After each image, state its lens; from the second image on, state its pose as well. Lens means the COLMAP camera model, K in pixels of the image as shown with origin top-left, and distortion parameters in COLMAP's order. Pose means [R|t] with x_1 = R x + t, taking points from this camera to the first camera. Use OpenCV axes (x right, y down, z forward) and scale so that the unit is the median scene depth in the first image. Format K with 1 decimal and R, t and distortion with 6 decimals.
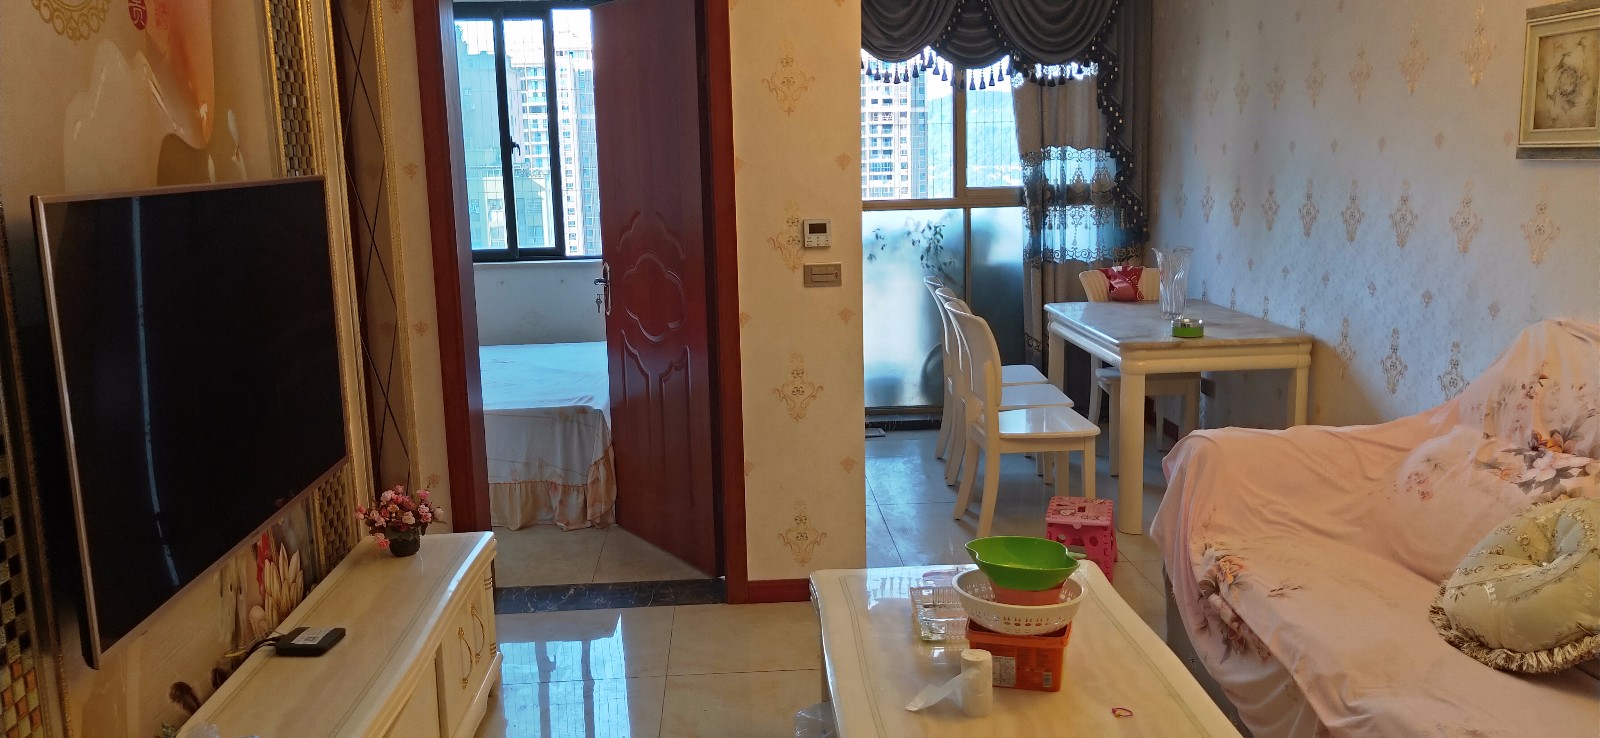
lens RADIAL K [[1218.0, 0, 800.0], [0, 1218.0, 369.0], [0, 0, 1]] dist [0.032938, -0.003305]
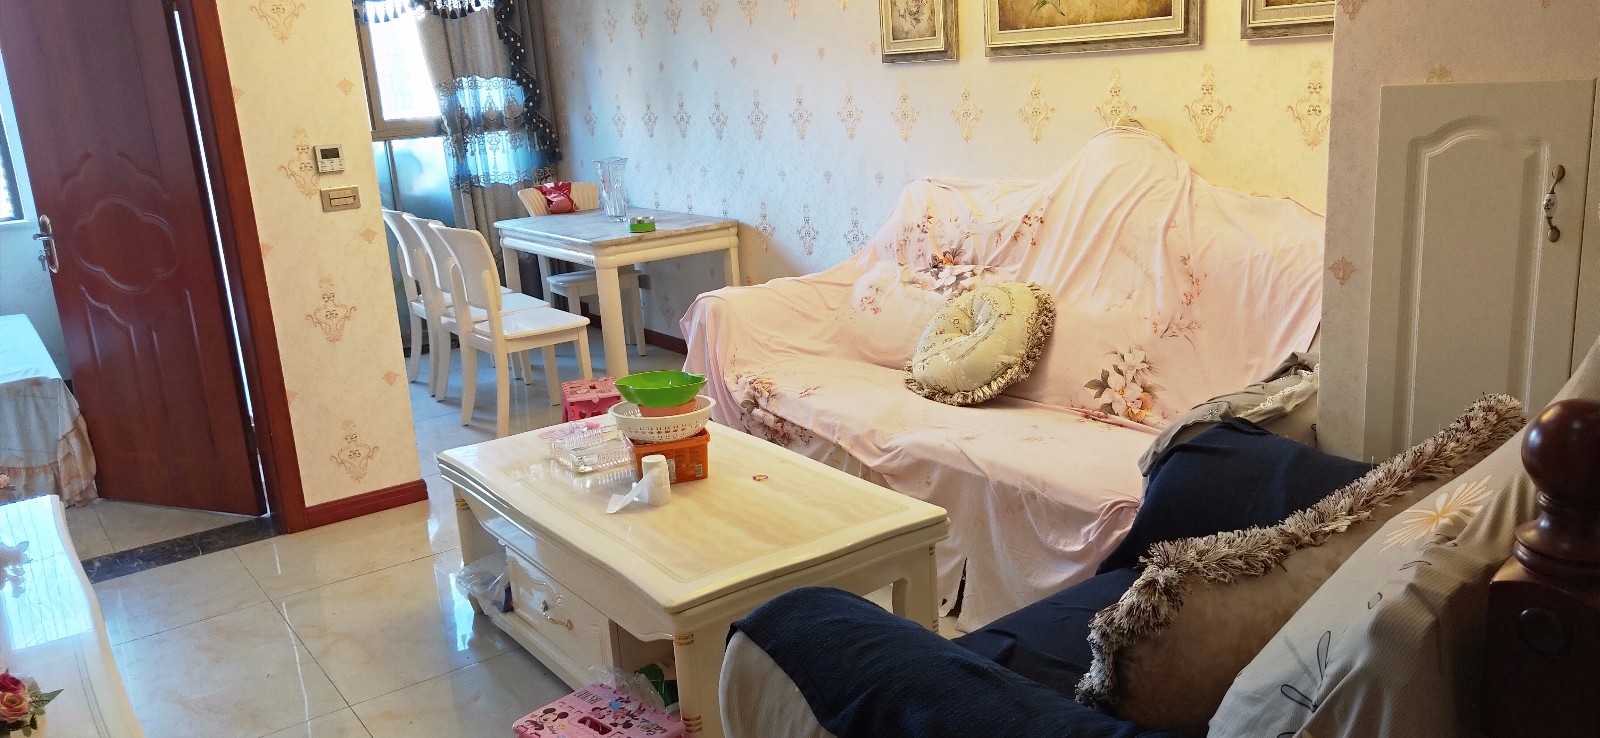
lens RADIAL K [[1218.0, 0, 800.0], [0, 1218.0, 369.0], [0, 0, 1]] dist [0.032938, -0.003305]
pose [[0.847595, -0.159785, 0.506016, -0.191958], [0.137265, 0.987152, 0.081791, 0.032809], [-0.512583, 0.000133, 0.858638, -0.089398]]
